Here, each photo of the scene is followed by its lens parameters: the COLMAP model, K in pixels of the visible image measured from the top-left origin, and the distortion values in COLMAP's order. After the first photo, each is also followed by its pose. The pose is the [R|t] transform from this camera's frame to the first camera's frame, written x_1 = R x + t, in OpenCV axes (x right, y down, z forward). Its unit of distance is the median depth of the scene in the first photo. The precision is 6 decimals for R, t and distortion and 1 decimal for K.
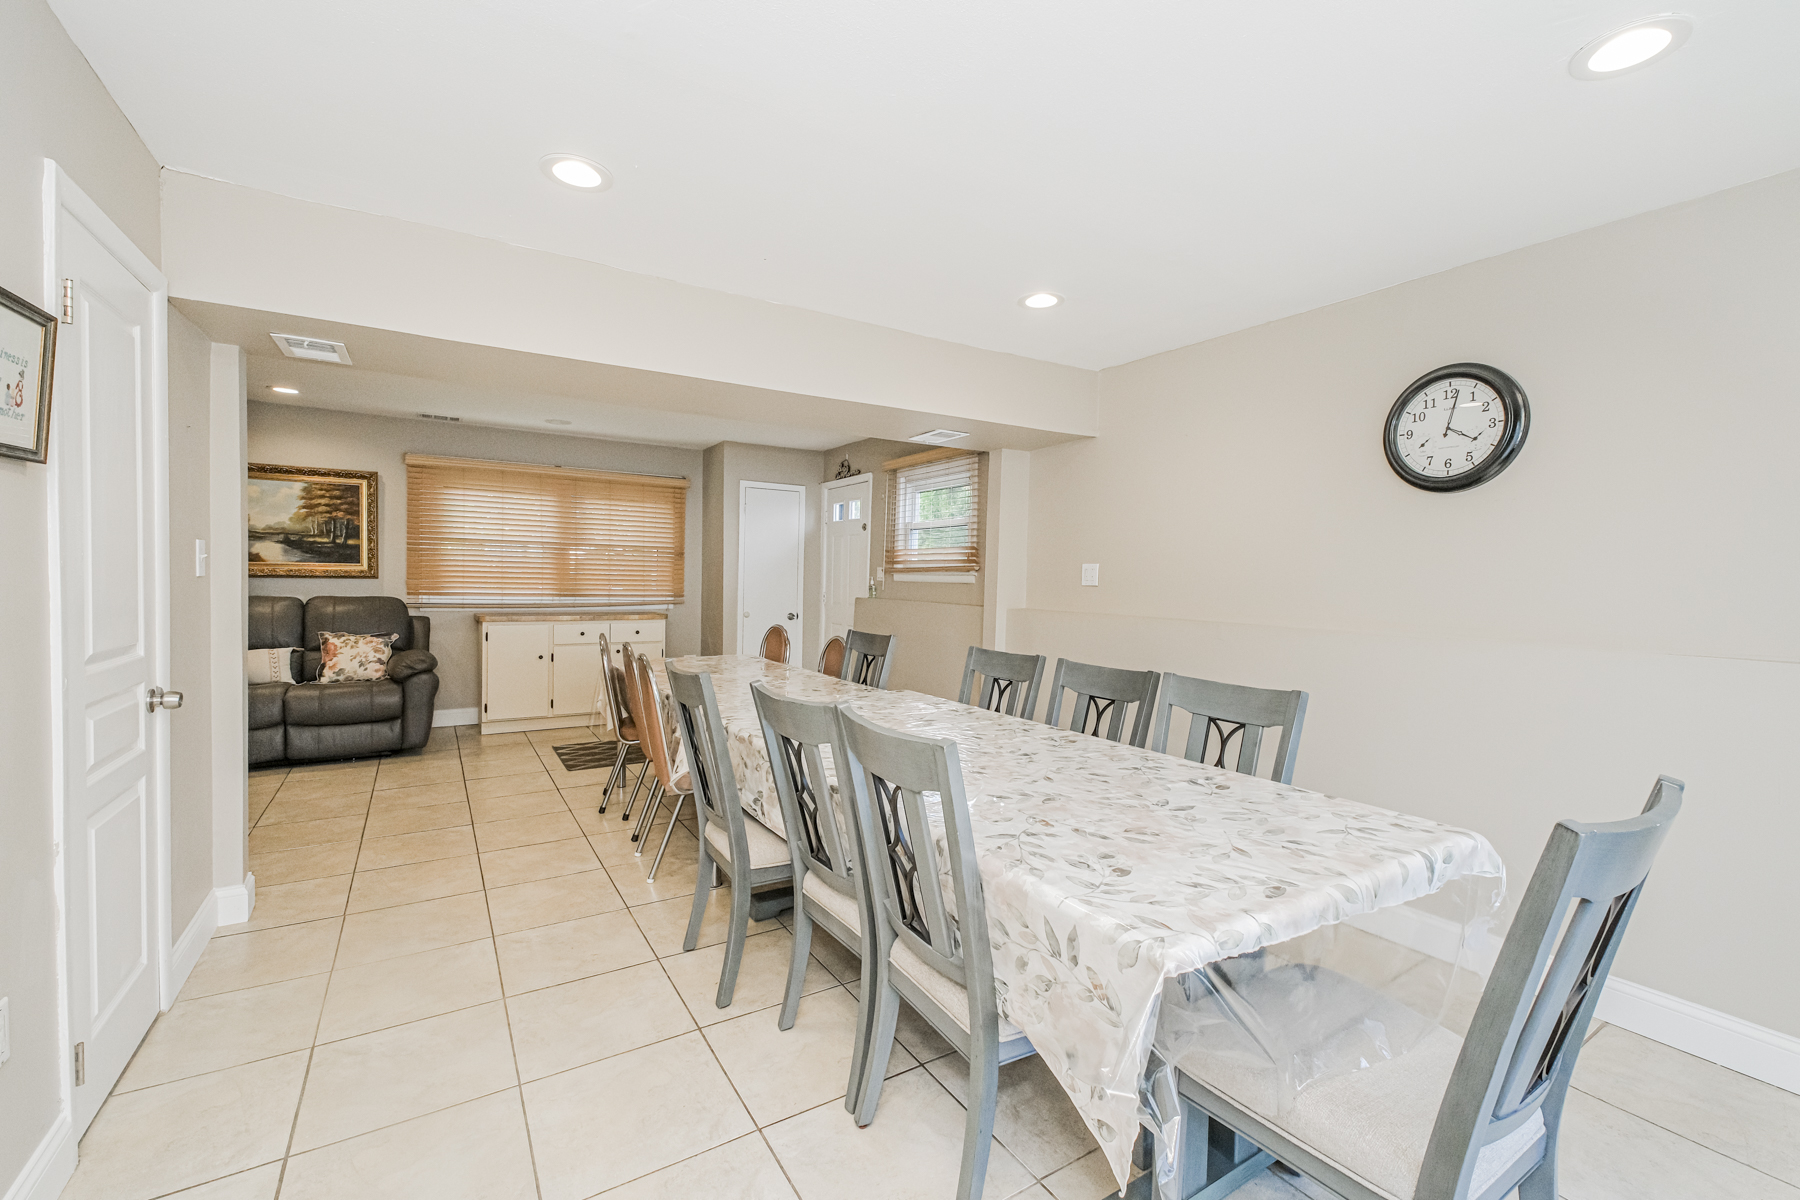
lens RADIAL K [[752.9, 0, 898.3], [0, 752.9, 601.8], [0, 0, 1]] dist [0.001389, -0.000875]
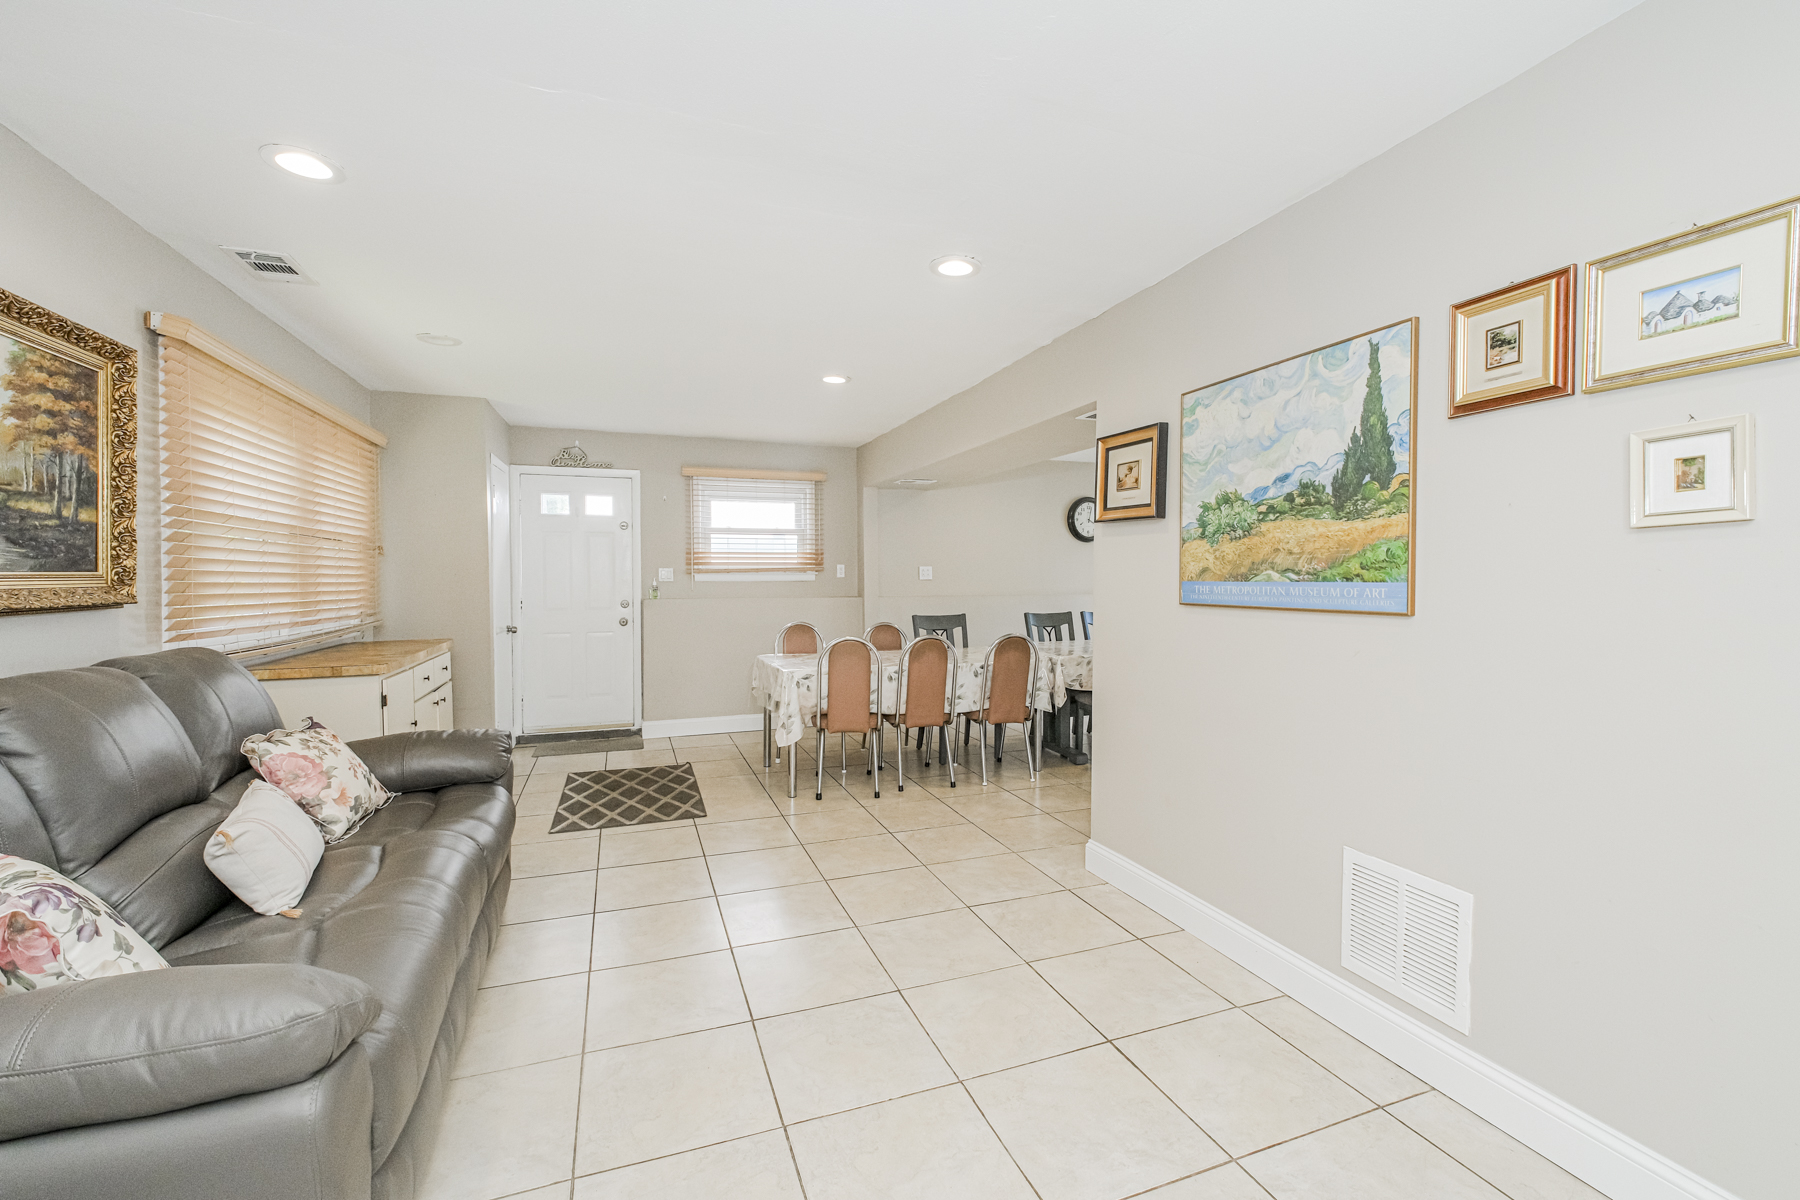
lens RADIAL K [[752.9, 0, 900.2], [0, 752.9, 596.4], [0, 0, 1]] dist [0.001389, -0.000875]
pose [[0.211863, -0.045843, 0.976224, -1.030115], [0.035831, 0.998592, 0.039117, -0.038909], [-0.976642, 0.026692, 0.213207, 0.519908]]
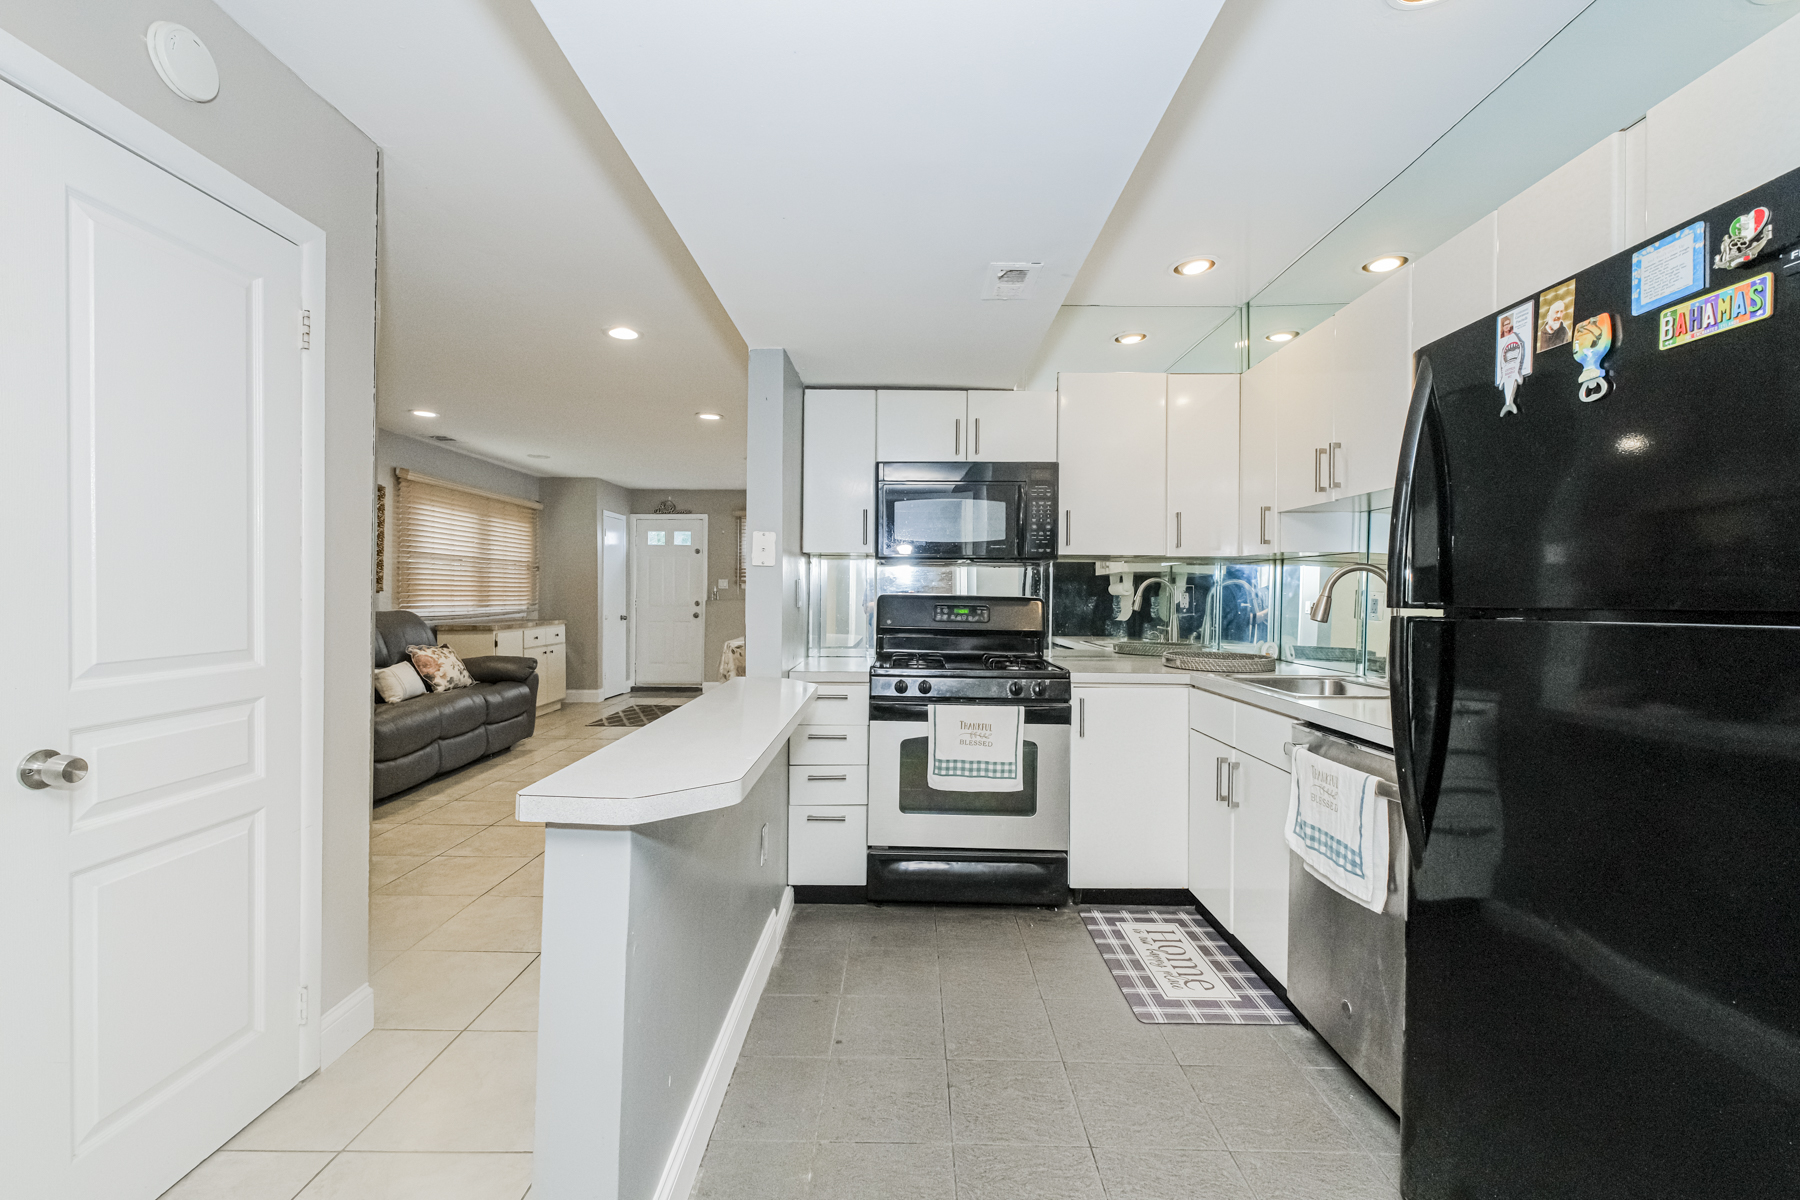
lens RADIAL K [[752.9, 0, 898.9], [0, 752.9, 594.2], [0, 0, 1]] dist [0.001389, -0.000875]
pose [[0.538892, -0.020939, 0.842115, -1.192478], [0.031652, 0.999488, 0.004598, -0.012797], [-0.841780, 0.024177, 0.539279, -0.108825]]
